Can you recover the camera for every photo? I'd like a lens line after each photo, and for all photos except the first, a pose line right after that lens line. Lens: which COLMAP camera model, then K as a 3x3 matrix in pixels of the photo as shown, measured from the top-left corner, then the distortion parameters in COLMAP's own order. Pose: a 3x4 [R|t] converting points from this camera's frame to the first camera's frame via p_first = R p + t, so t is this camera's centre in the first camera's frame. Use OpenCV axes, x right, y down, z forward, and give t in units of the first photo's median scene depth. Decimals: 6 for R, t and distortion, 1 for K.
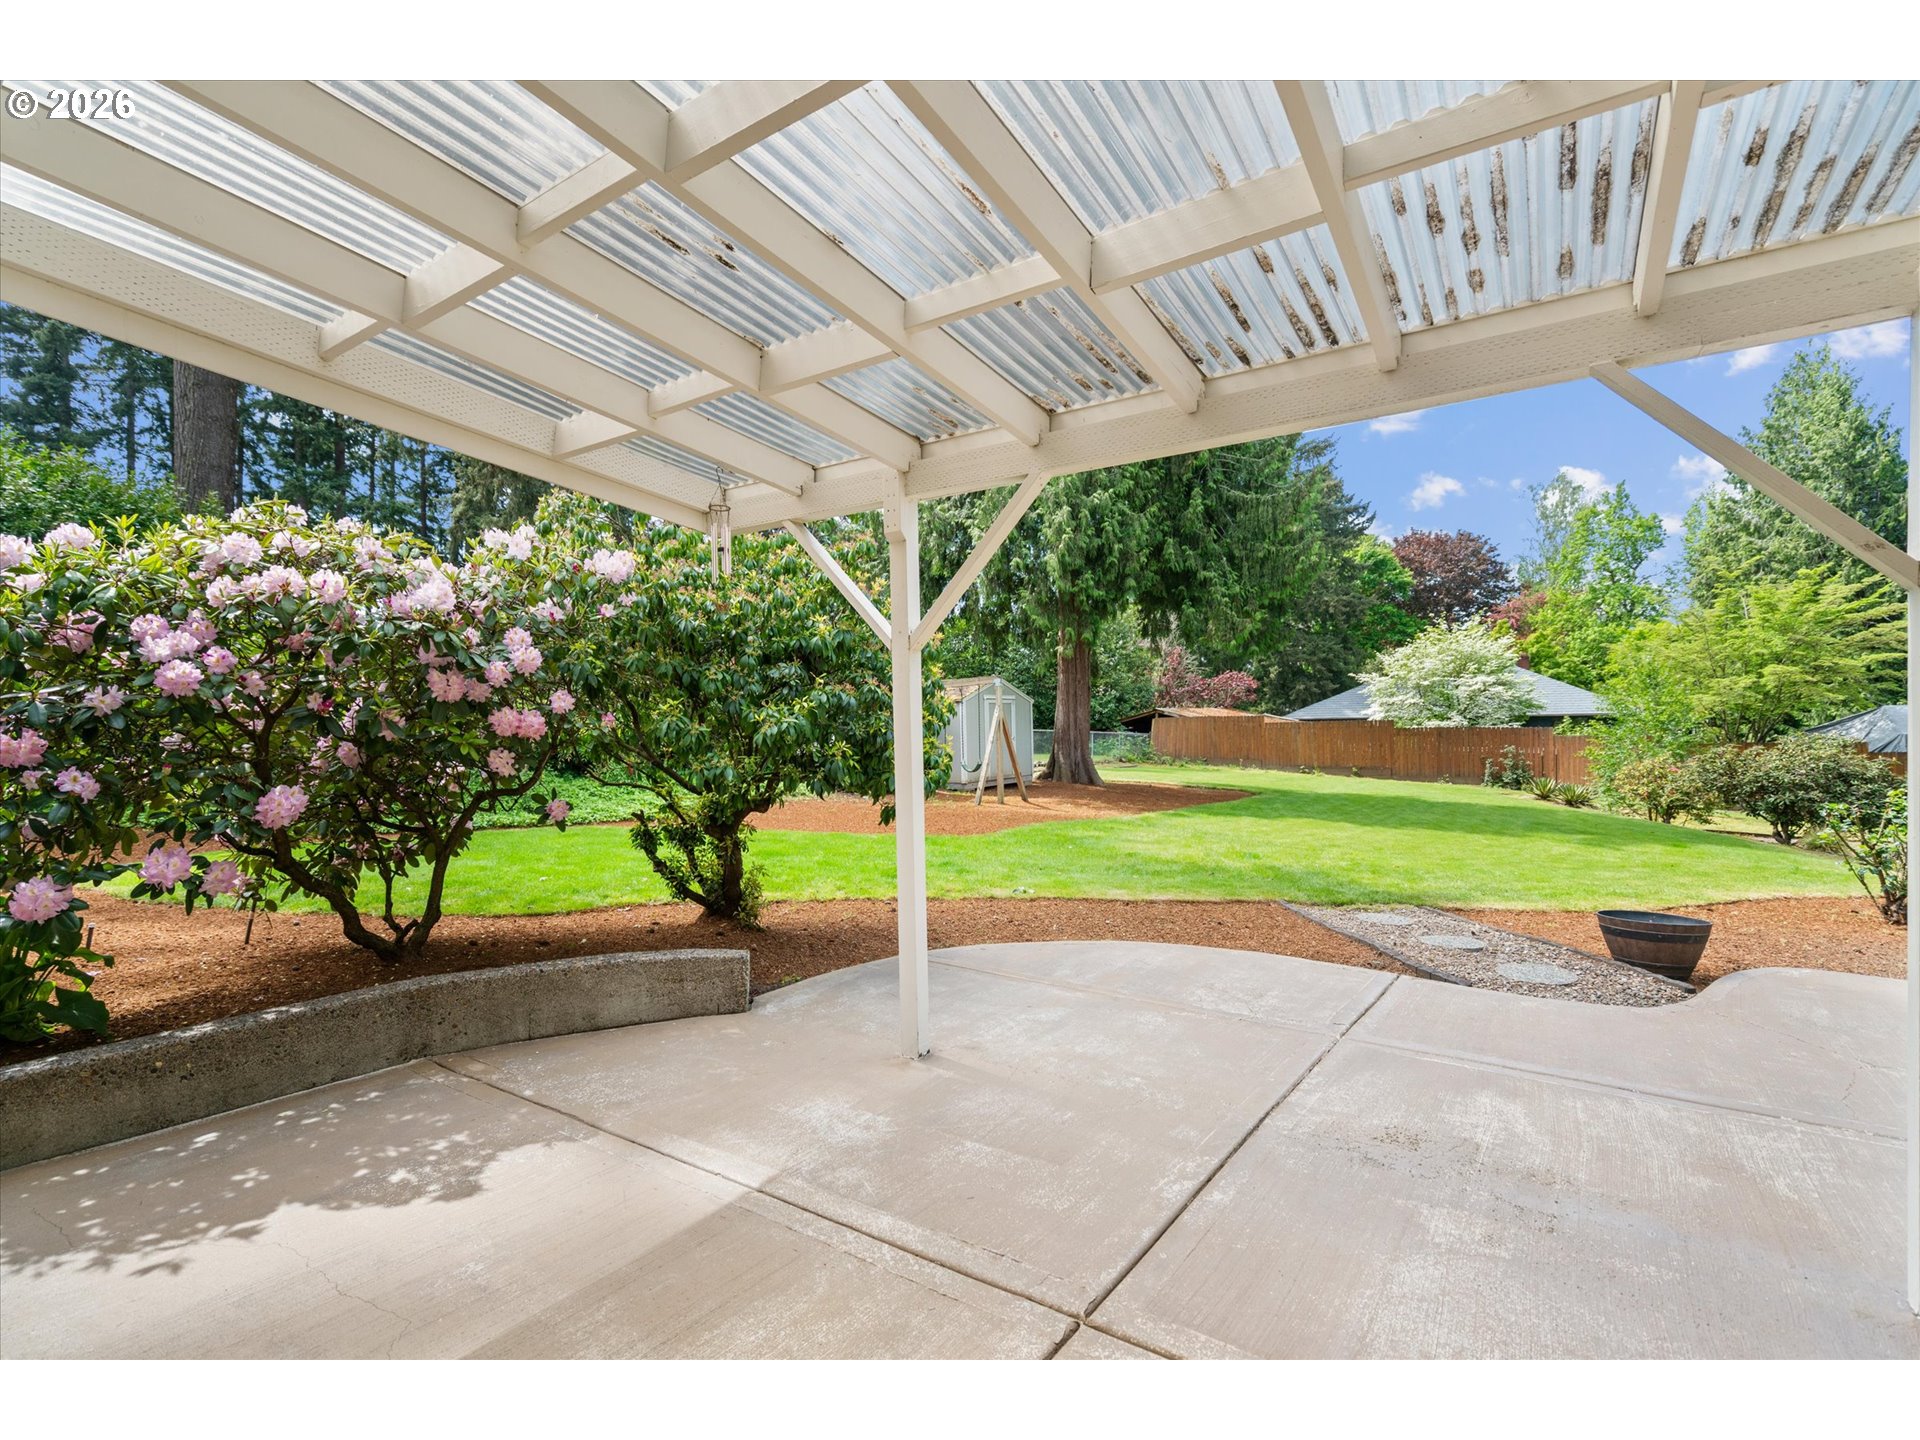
lens RADIAL K [[865.8, 0, 918.9], [0, 865.8, 696.6], [0, 0, 1]] dist [-0.009458, 0.004976]
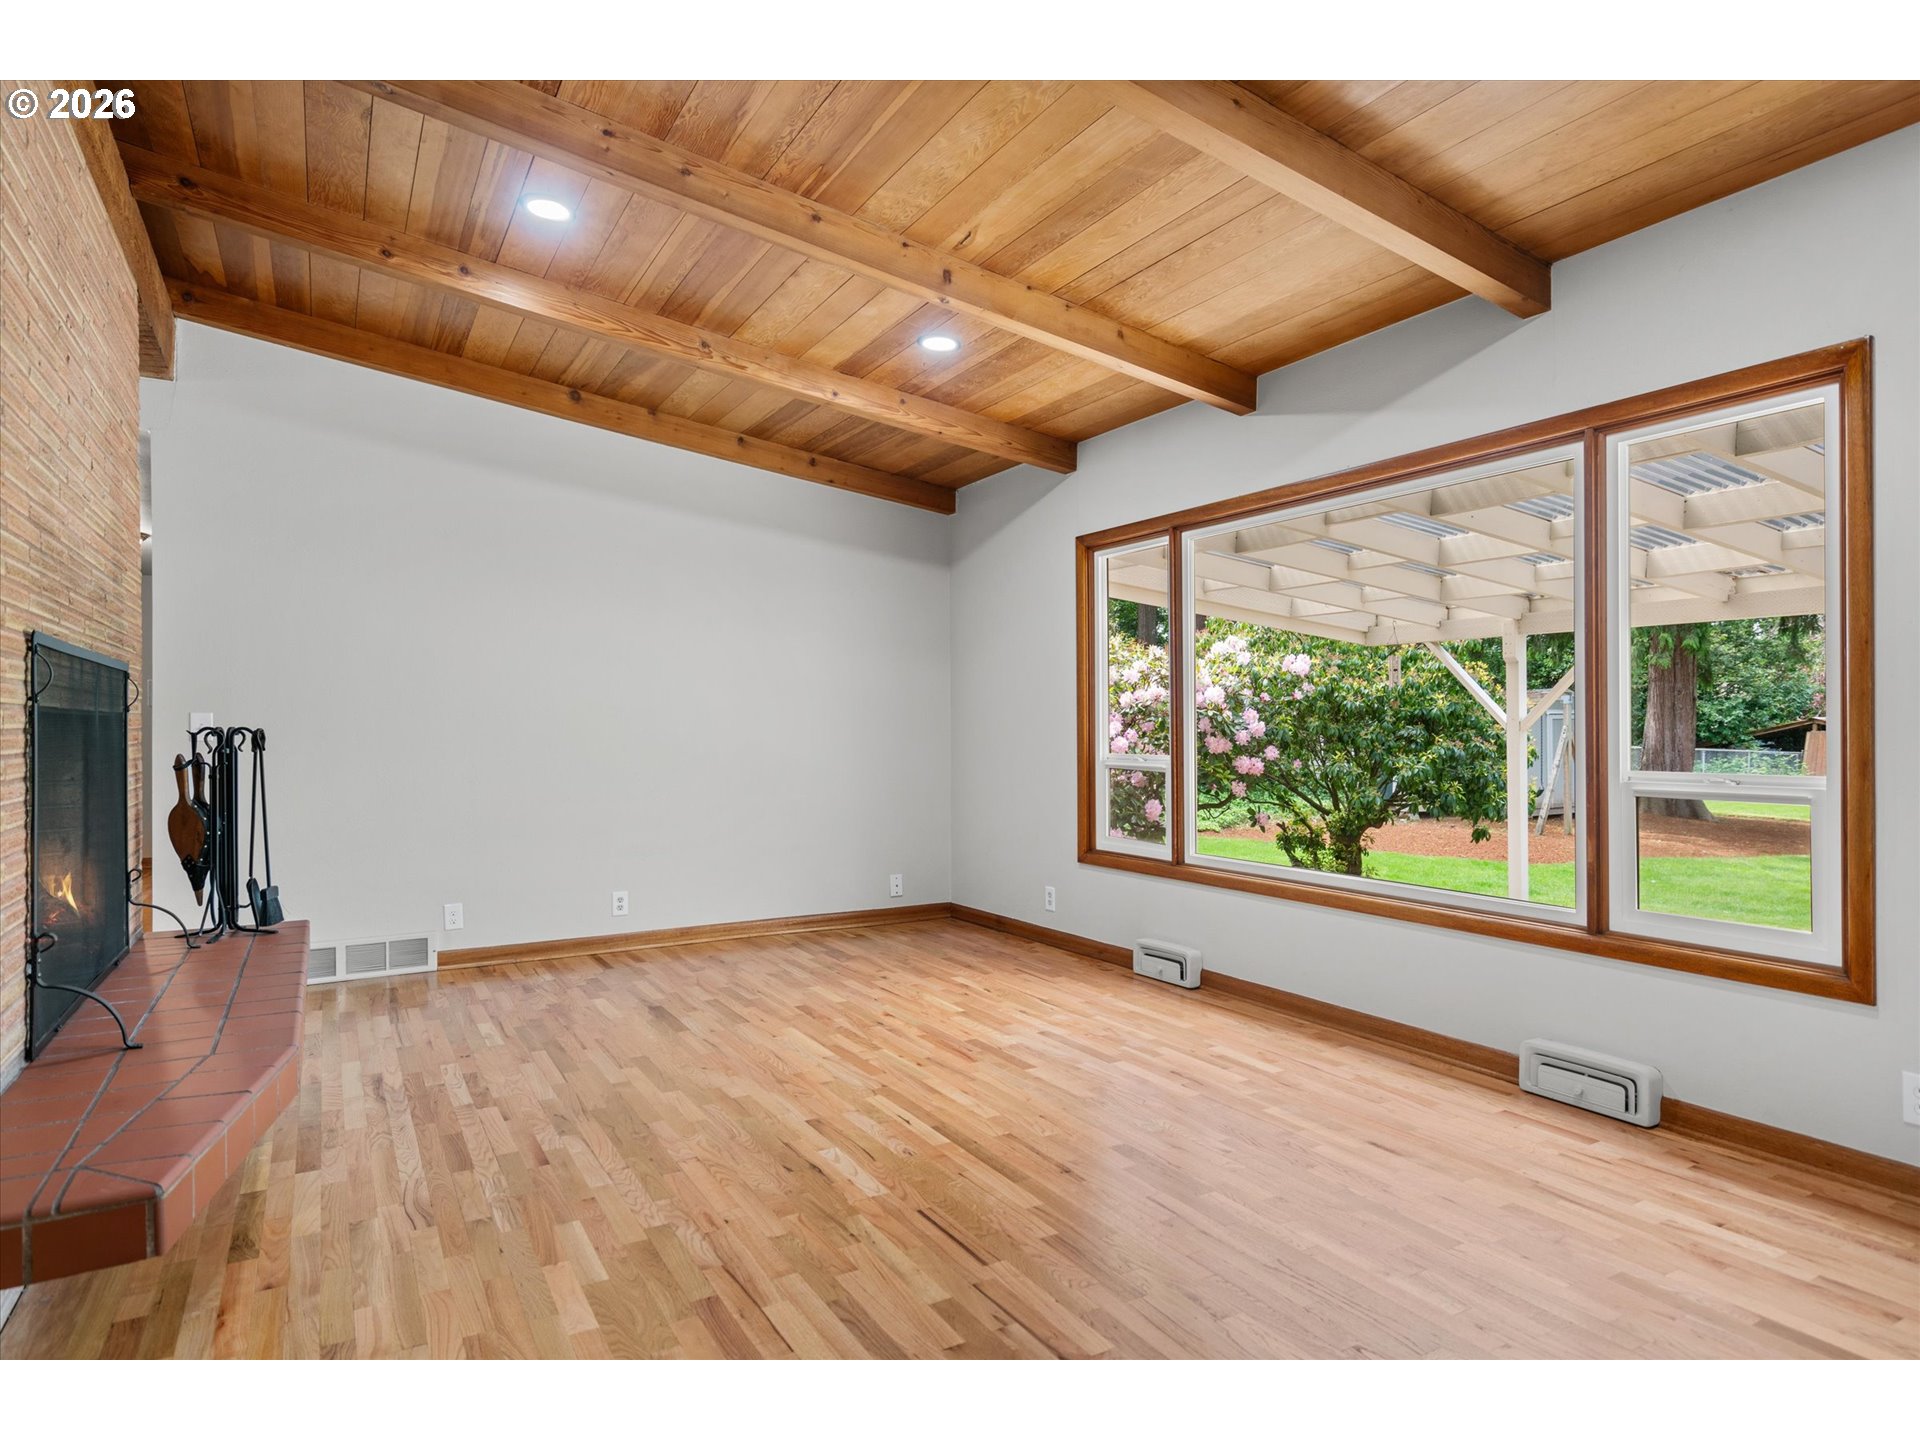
lens RADIAL K [[1079.8, 0, 960.5], [0, 1079.8, 730.7], [0, 0, 1]] dist [0.003078, 0.002931]
pose [[0.915821, 0.017768, -0.401194, -0.125898], [-0.001149, 0.999133, 0.041628, -0.110072], [0.401585, -0.037663, 0.915047, -1.004814]]
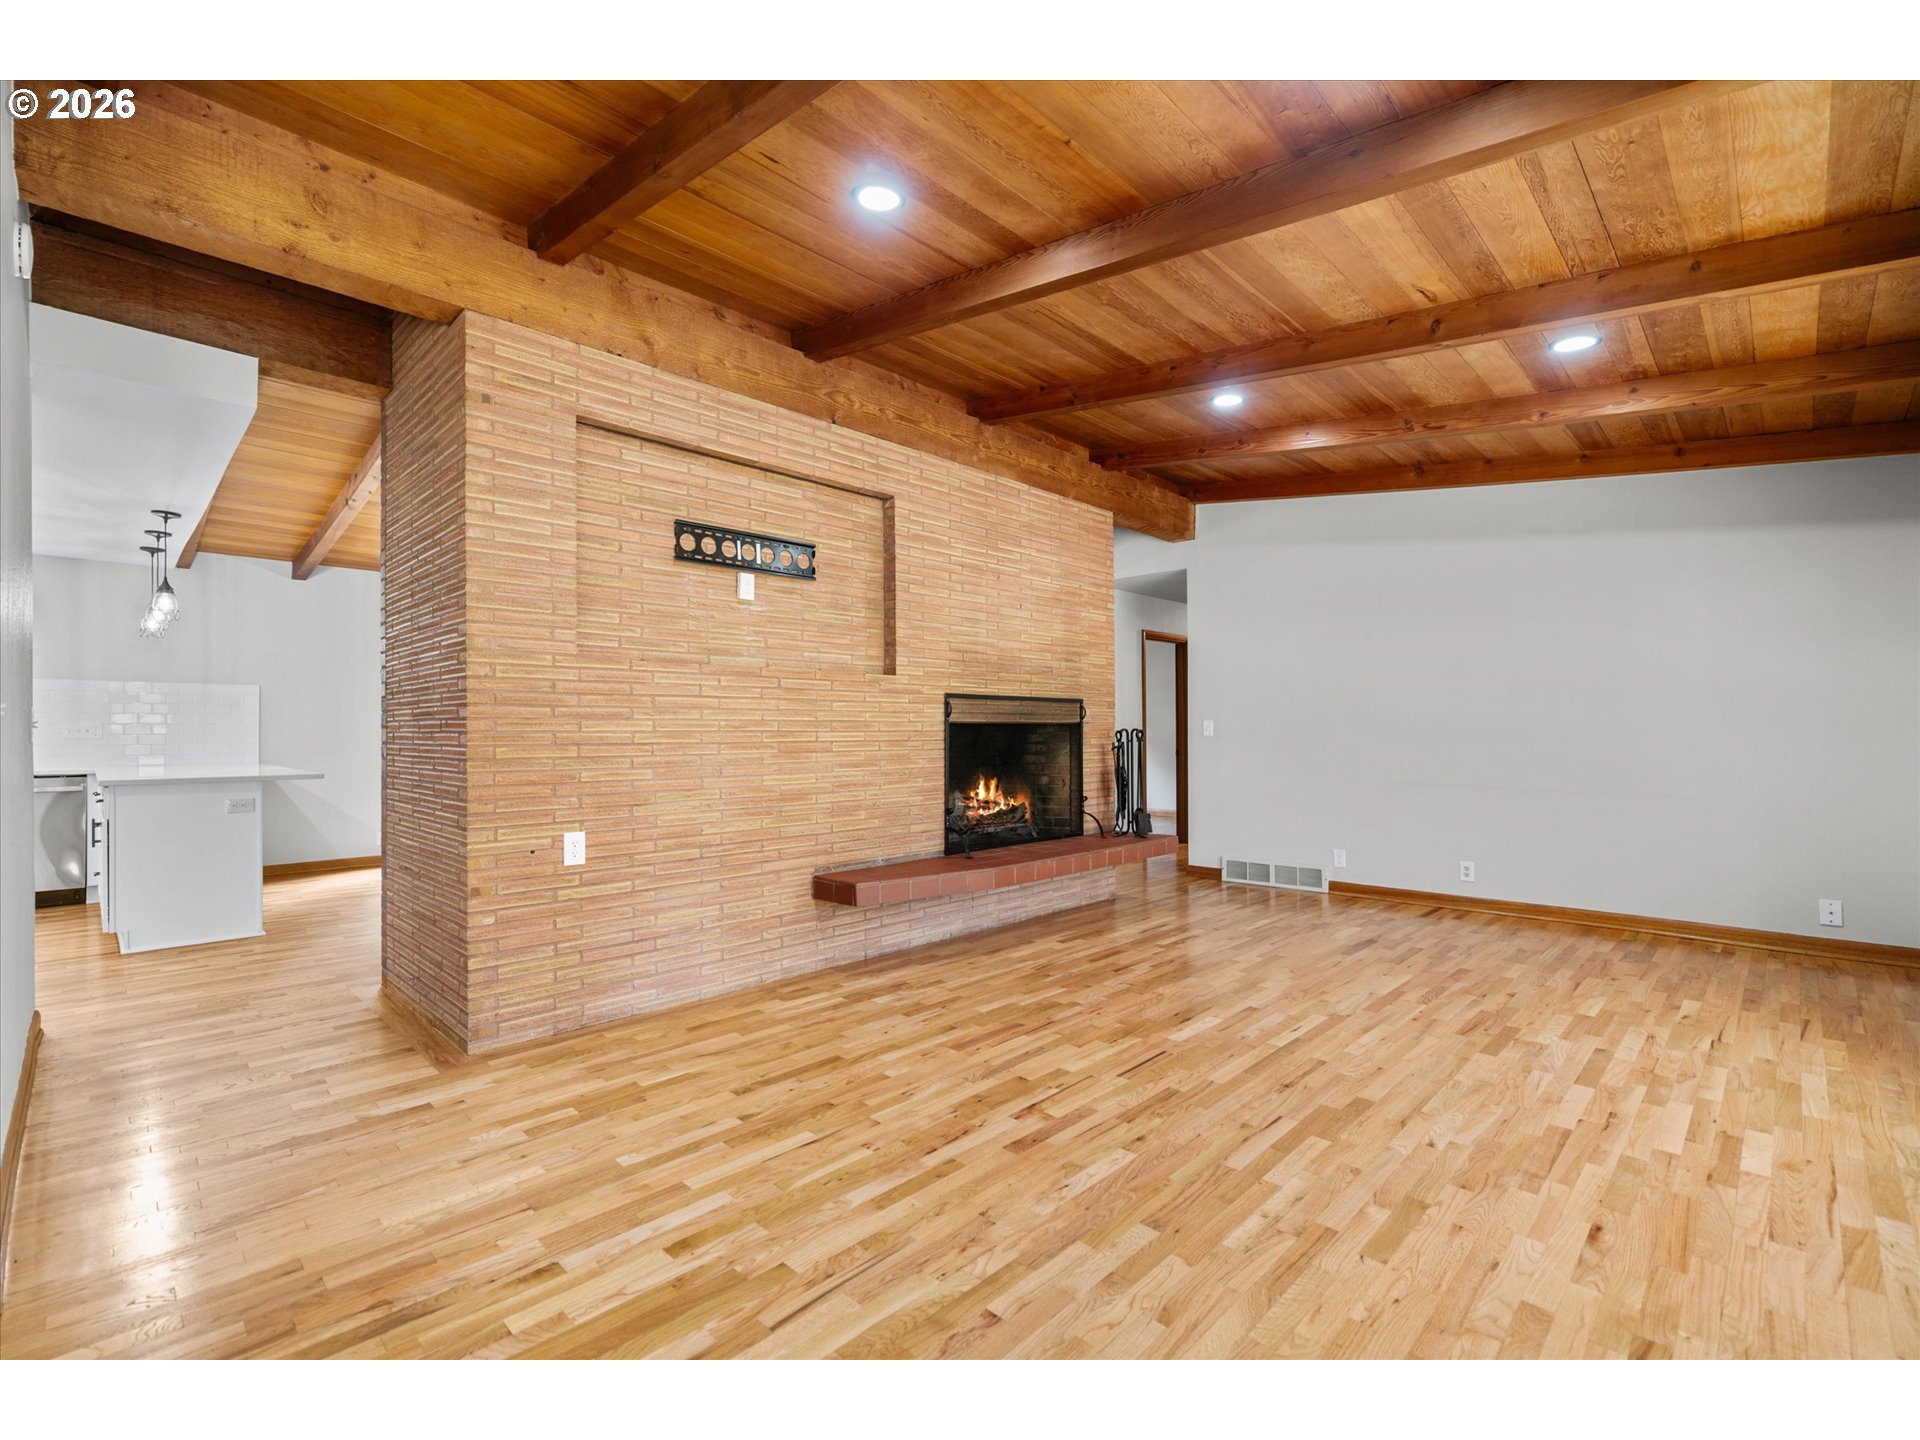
lens RADIAL K [[865.8, 0, 950.1], [0, 865.8, 730.3], [0, 0, 1]] dist [-0.009458, 0.004976]
pose [[-0.153138, 0.018363, -0.988034, 0.313435], [0.041336, 0.999071, 0.012161, -0.102517], [0.987340, -0.038979, -0.153755, -0.566877]]
